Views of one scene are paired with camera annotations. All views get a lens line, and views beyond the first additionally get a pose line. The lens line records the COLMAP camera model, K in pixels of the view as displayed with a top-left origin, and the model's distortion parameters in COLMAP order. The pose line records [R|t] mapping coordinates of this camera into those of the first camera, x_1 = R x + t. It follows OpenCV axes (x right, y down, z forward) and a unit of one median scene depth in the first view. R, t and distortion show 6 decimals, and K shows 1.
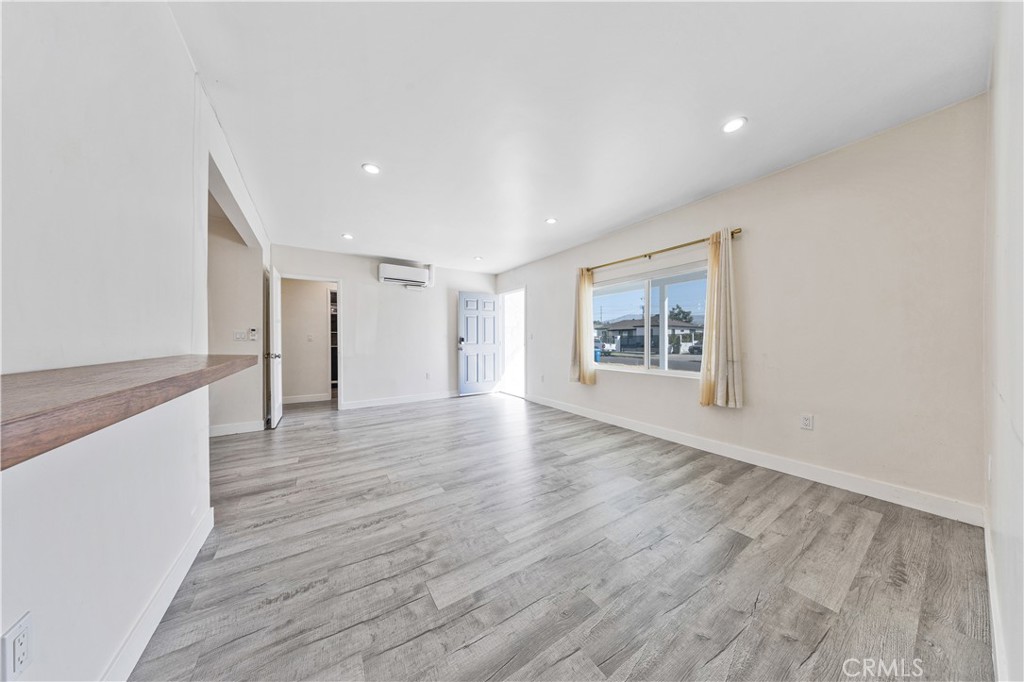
lens RADIAL K [[299.3, 0, 512.5], [0, 299.3, 344.1], [0, 0, 1]] dist [0.005564, -0.000922]
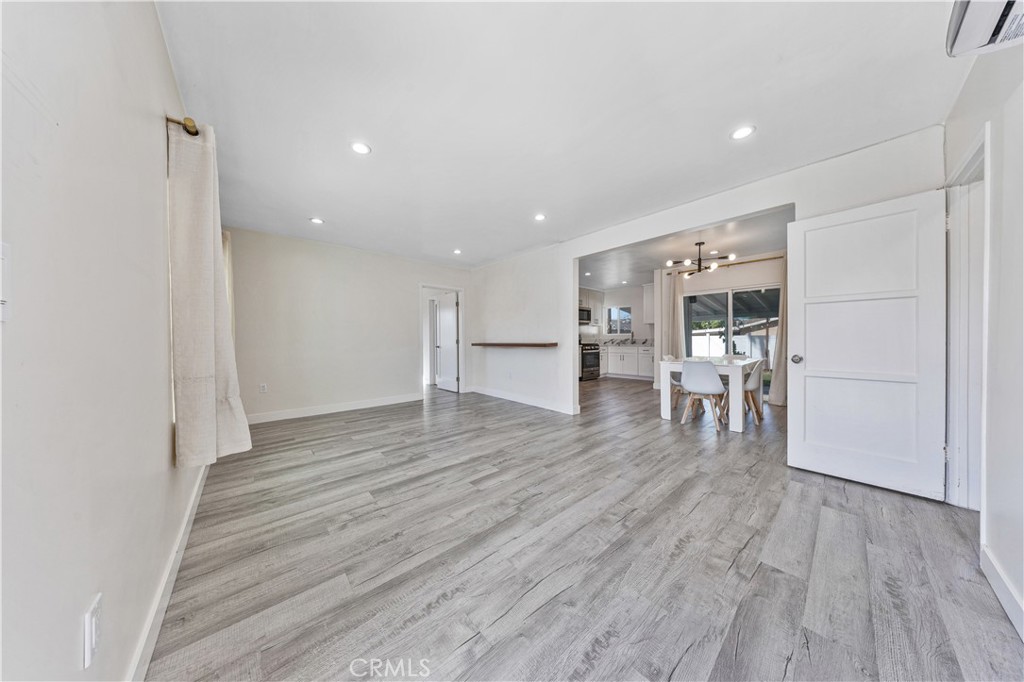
lens RADIAL K [[299.3, 0, 517.4], [0, 299.3, 338.0], [0, 0, 1]] dist [0.005564, -0.000922]
pose [[-0.987651, 0.011060, -0.156282, -0.142035], [0.009908, 0.999918, 0.008151, -0.024090], [0.156359, 0.006502, -0.987679, 2.498547]]
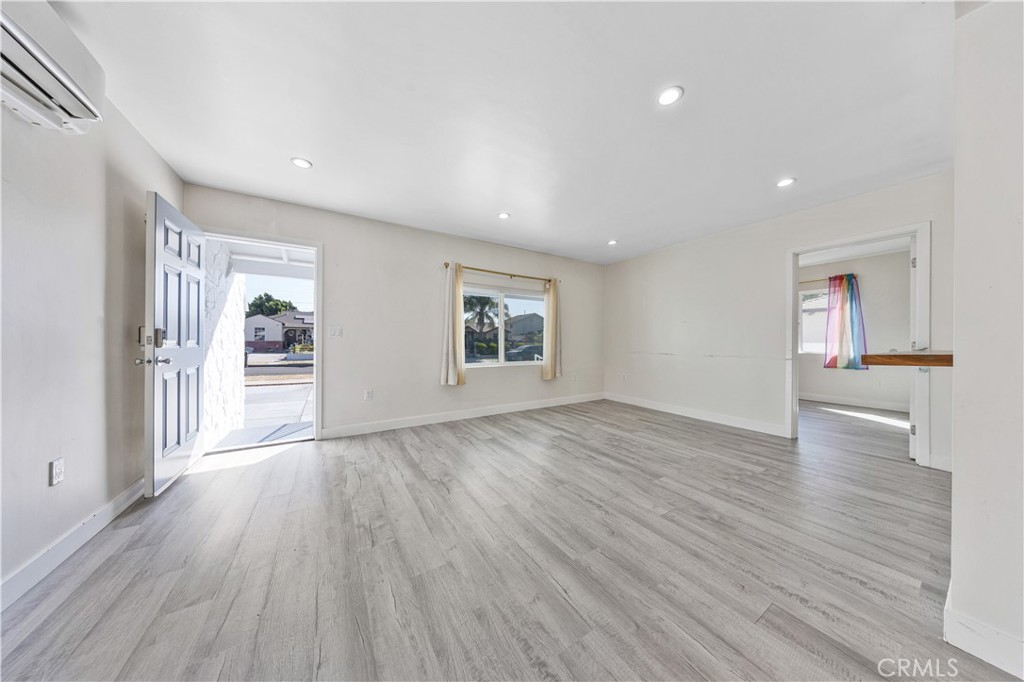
lens RADIAL K [[299.3, 0, 506.4], [0, 299.3, 340.2], [0, 0, 1]] dist [0.005564, -0.000922]
pose [[0.033728, 0.005717, 0.999415, -1.252585], [0.005886, 0.999965, -0.005919, -0.009526], [-0.999414, 0.006082, 0.033693, 1.421500]]
